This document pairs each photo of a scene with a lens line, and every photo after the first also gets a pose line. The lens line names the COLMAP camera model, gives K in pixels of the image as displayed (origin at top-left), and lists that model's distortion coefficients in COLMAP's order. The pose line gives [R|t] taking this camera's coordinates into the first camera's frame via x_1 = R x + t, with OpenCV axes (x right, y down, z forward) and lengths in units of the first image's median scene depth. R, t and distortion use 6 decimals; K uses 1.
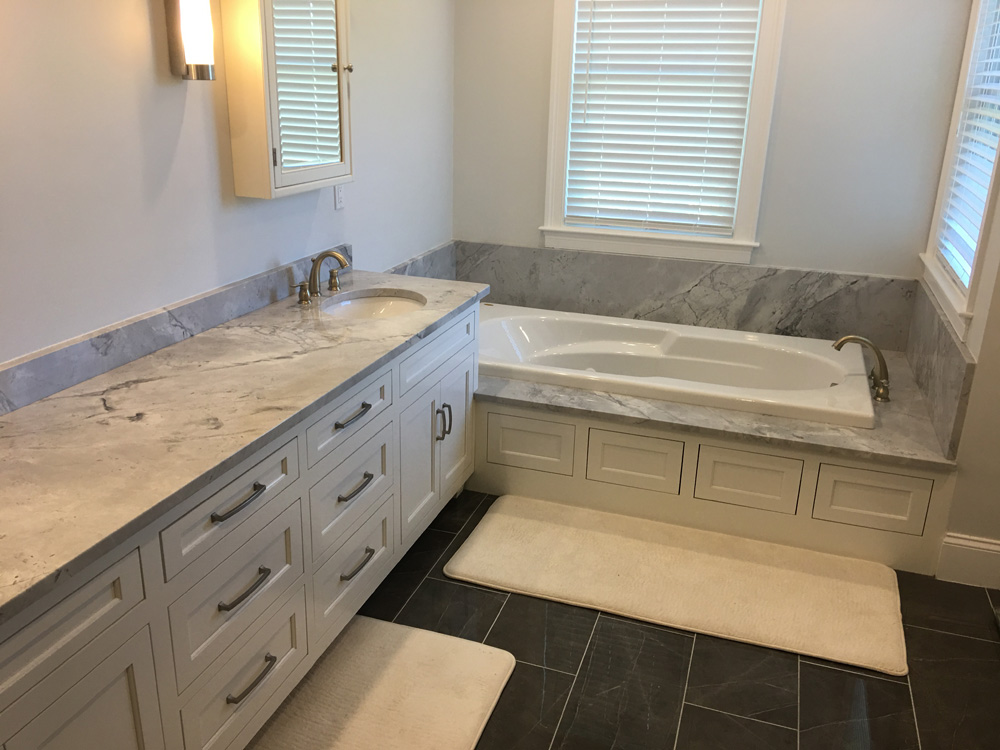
lens RADIAL K [[840.1, 0, 496.6], [0, 840.1, 352.0], [0, 0, 1]] dist [0.093169, -0.145472]
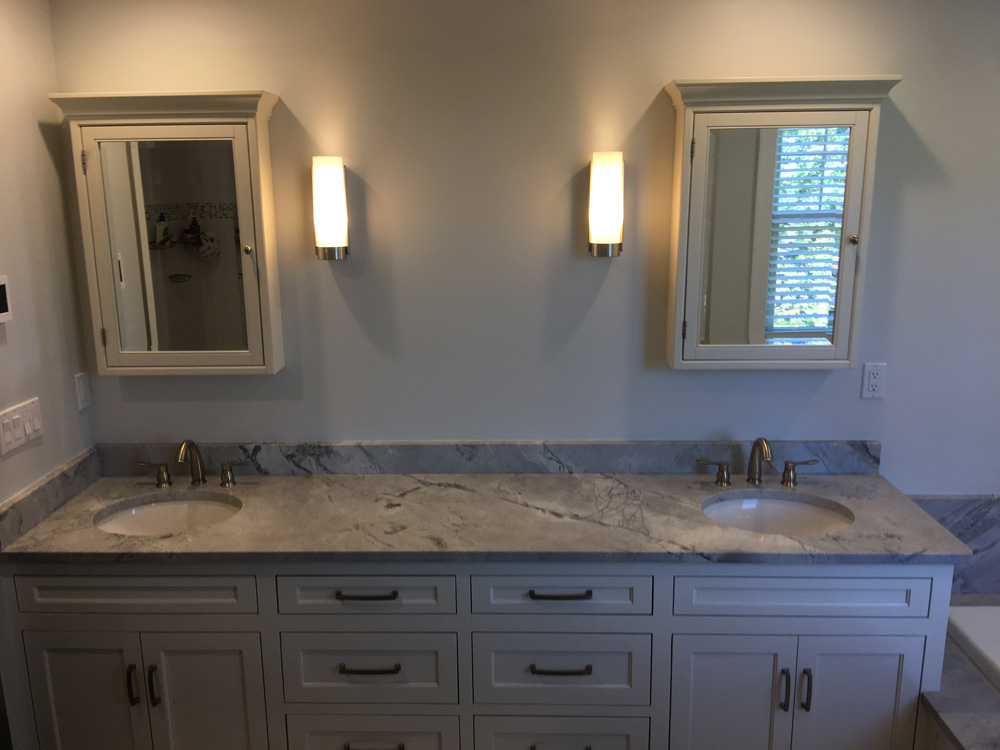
lens RADIAL K [[840.1, 0, 496.6], [0, 840.1, 352.0], [0, 0, 1]] dist [0.093169, -0.145472]
pose [[0.288273, 0.160800, -0.943950, 0.675979], [-0.278539, 0.957252, 0.078003, -0.245200], [0.916141, 0.240440, 0.320739, 0.543988]]
